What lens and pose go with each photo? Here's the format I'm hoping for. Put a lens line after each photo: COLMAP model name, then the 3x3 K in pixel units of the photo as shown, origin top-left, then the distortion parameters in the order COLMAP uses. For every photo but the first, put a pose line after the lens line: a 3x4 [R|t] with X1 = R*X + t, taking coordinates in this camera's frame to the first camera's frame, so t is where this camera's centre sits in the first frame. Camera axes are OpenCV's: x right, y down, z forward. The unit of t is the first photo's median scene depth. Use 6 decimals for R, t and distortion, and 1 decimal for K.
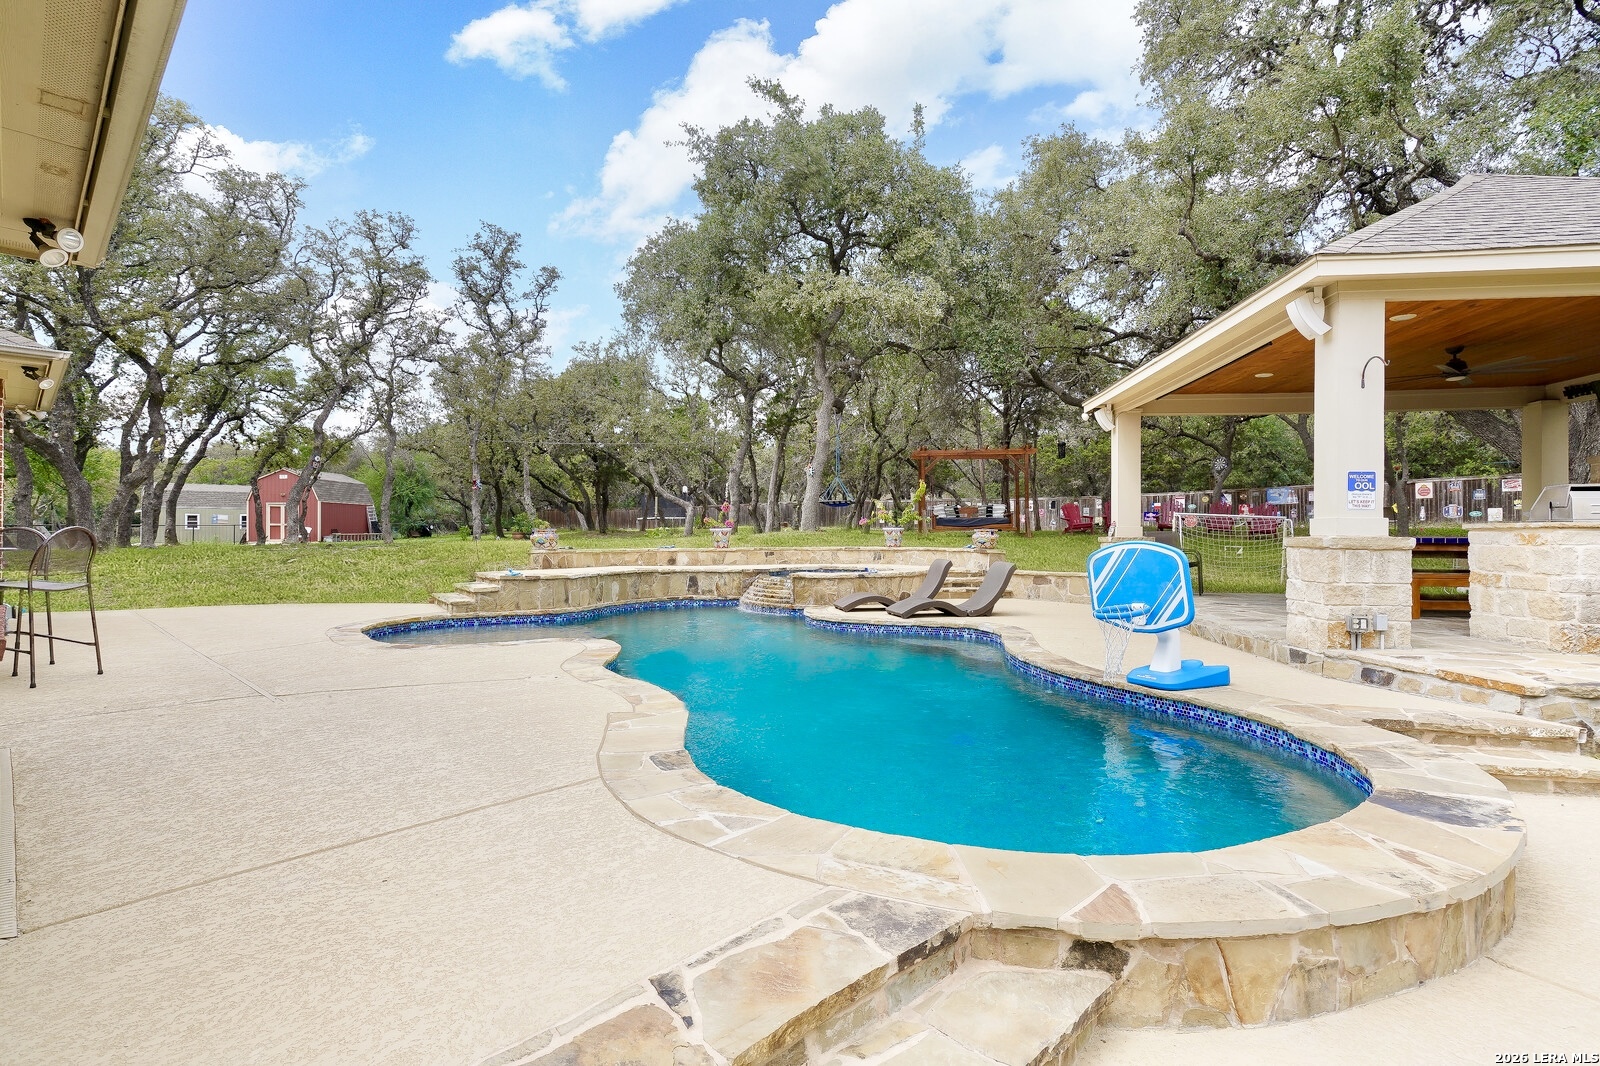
lens RADIAL K [[790.2, 0, 800.0], [0, 790.2, 533.0], [0, 0, 1]] dist [0.000280, 0.000205]
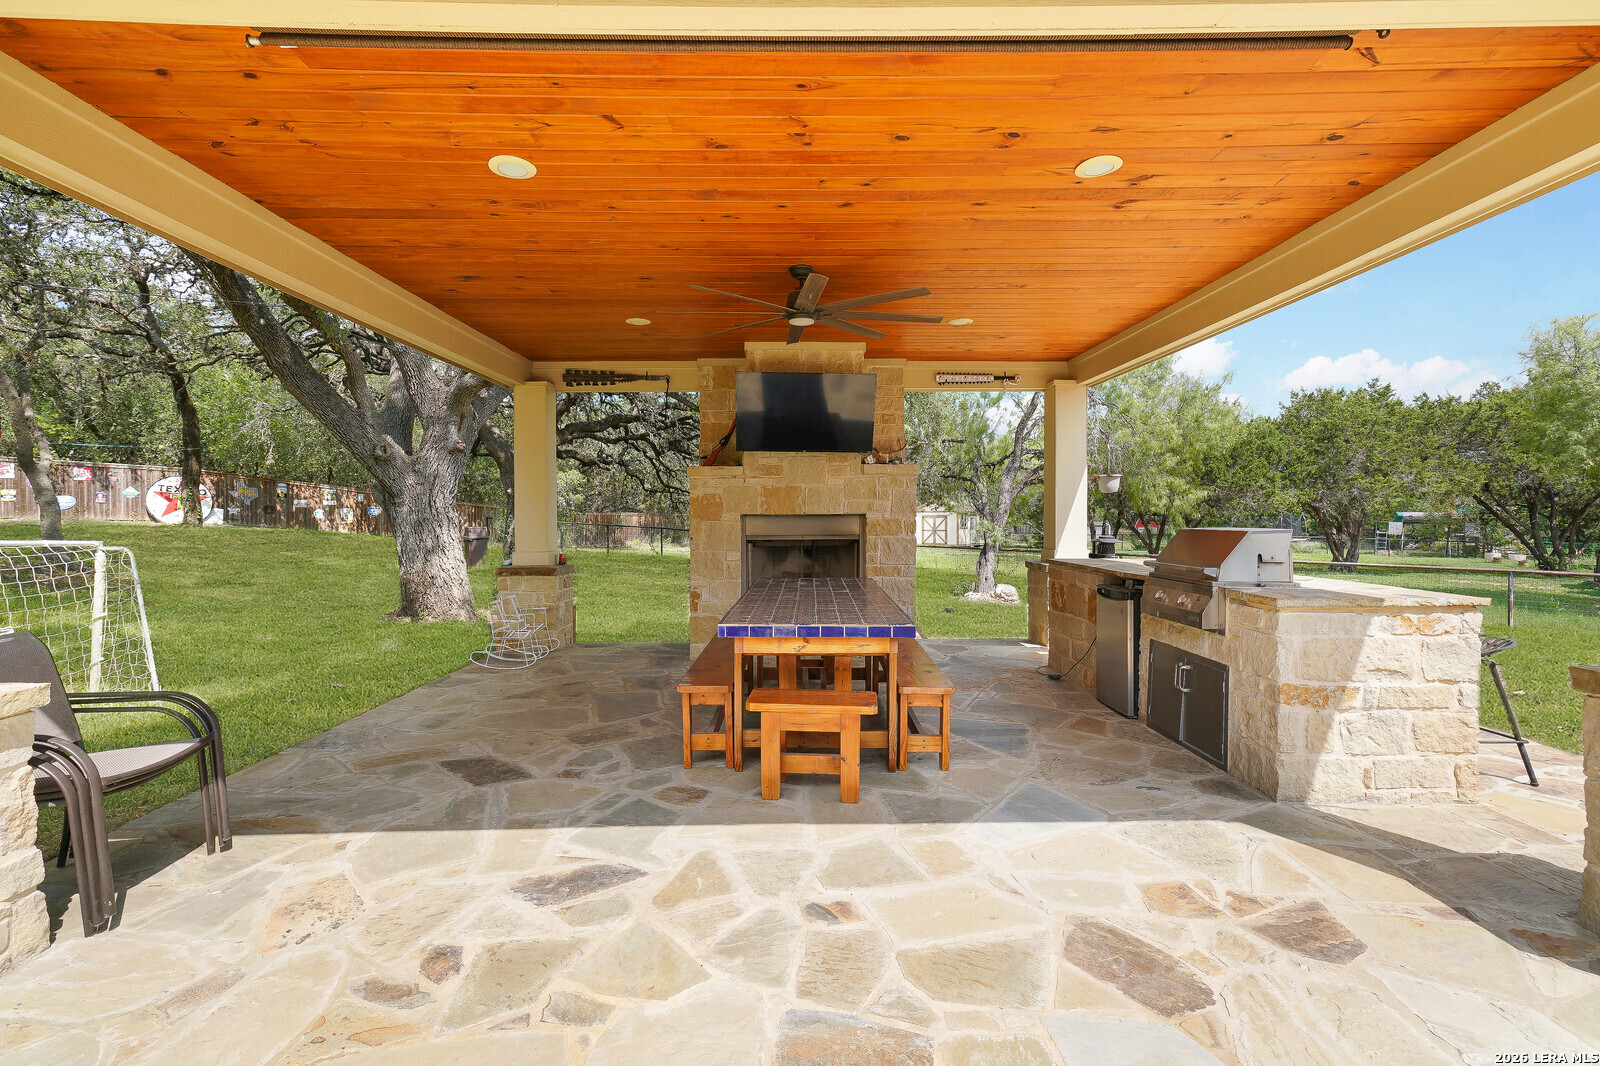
lens RADIAL K [[722.3, 0, 800.0], [0, 722.3, 533.0], [0, 0, 1]] dist [0.002081, 0.000298]
pose [[-0.109287, -0.021767, 0.993772, 0.418712], [-0.001884, 0.999763, 0.021691, -0.072778], [-0.994008, 0.000498, -0.109302, 1.504973]]
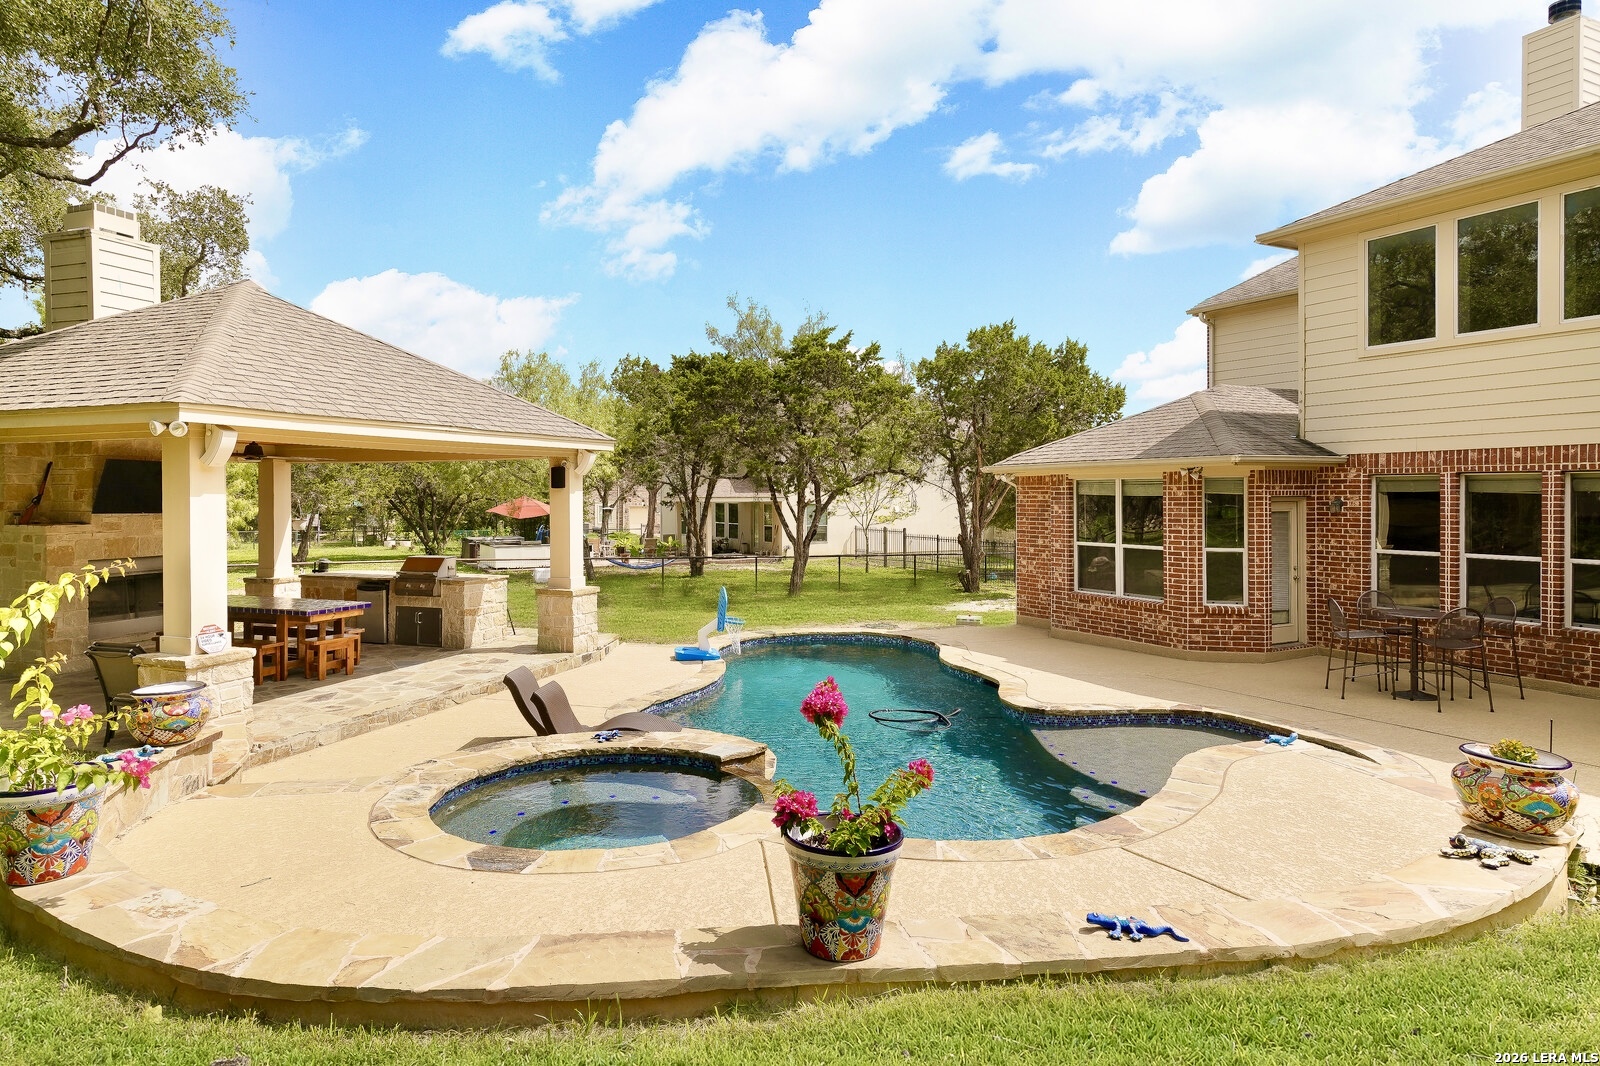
lens RADIAL K [[969.0, 0, 798.7], [0, 969.0, 495.9], [0, 0, 1]] dist [0.004570, 0.002316]
pose [[-0.965965, 0.003415, 0.258649, -0.369833], [0.003640, 0.999993, 0.000392, -0.201360], [-0.258646, 0.001320, -0.965971, 2.986152]]
